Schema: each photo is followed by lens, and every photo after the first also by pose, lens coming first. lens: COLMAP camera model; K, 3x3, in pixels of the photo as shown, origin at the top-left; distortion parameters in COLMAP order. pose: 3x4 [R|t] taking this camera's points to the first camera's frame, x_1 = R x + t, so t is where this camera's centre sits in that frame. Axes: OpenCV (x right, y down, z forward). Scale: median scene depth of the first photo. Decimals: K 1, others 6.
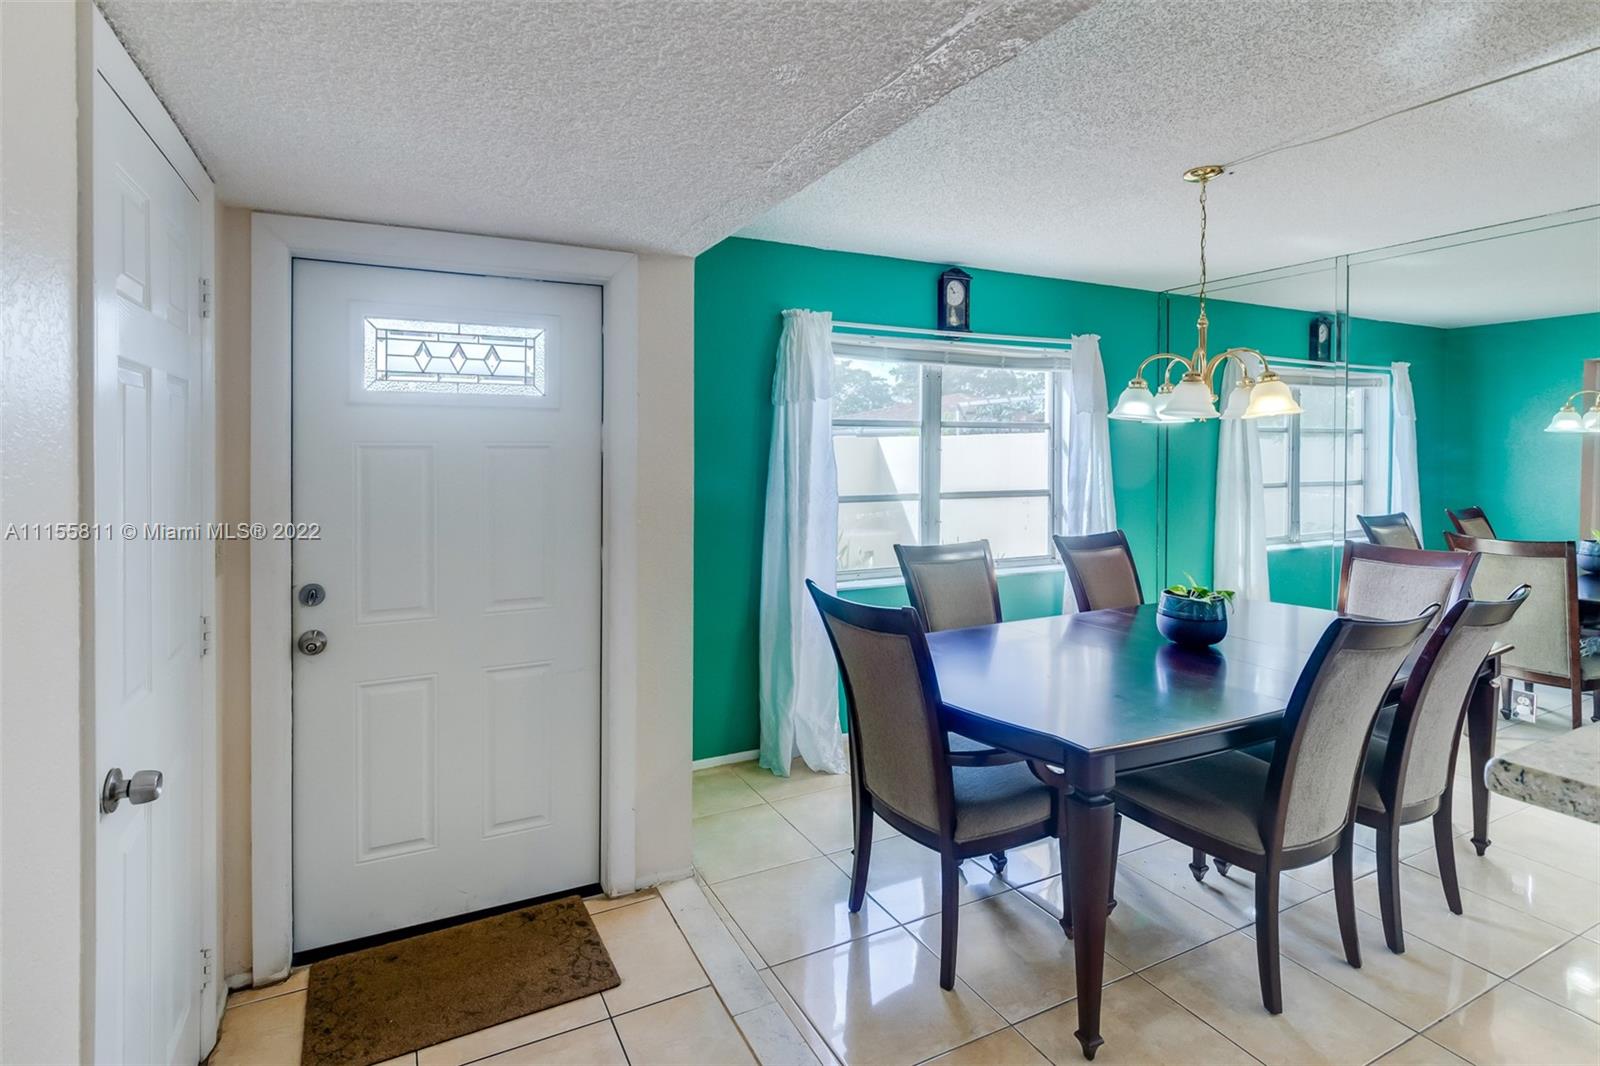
lens RADIAL K [[761.6, 0, 720.8], [0, 761.6, 459.6], [0, 0, 1]] dist [0.000331, 0.000033]
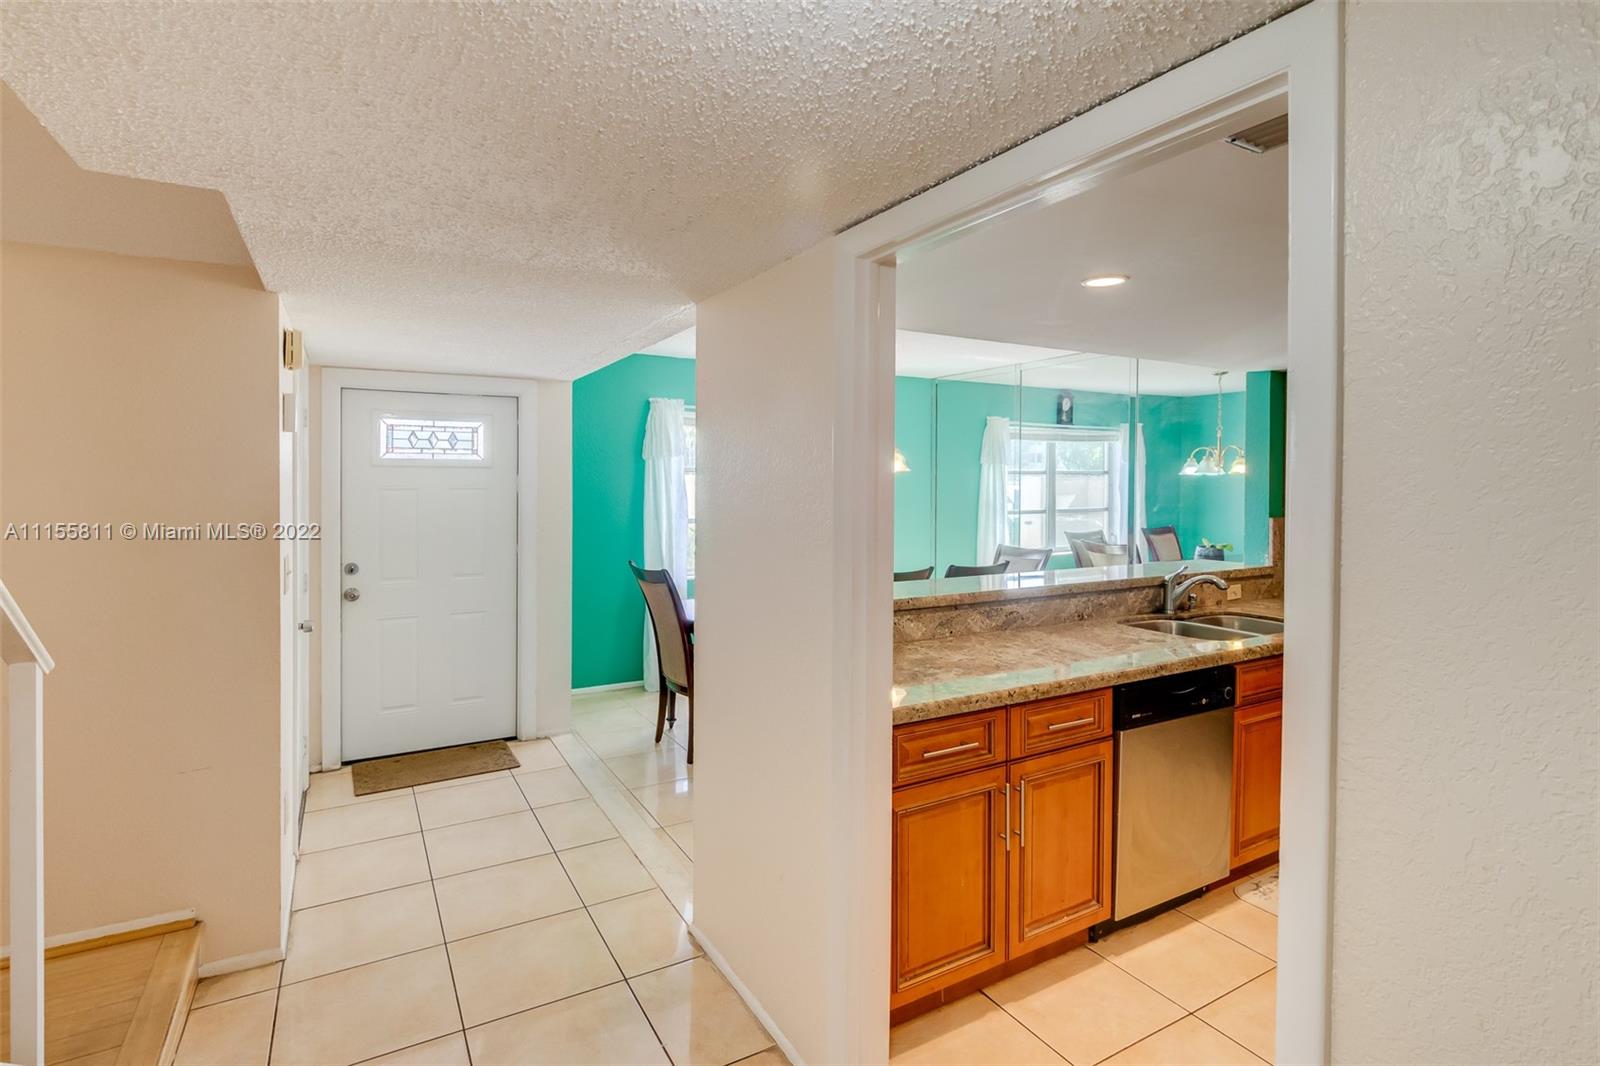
lens RADIAL K [[758.5, 0, 773.1], [0, 758.5, 494.7], [0, 0, 1]] dist [0.001040, -0.000340]
pose [[0.995883, 0.002098, 0.090622, 0.192070], [-0.002881, 0.999960, 0.008513, -0.013537], [-0.090600, -0.008739, 0.995849, -0.563108]]
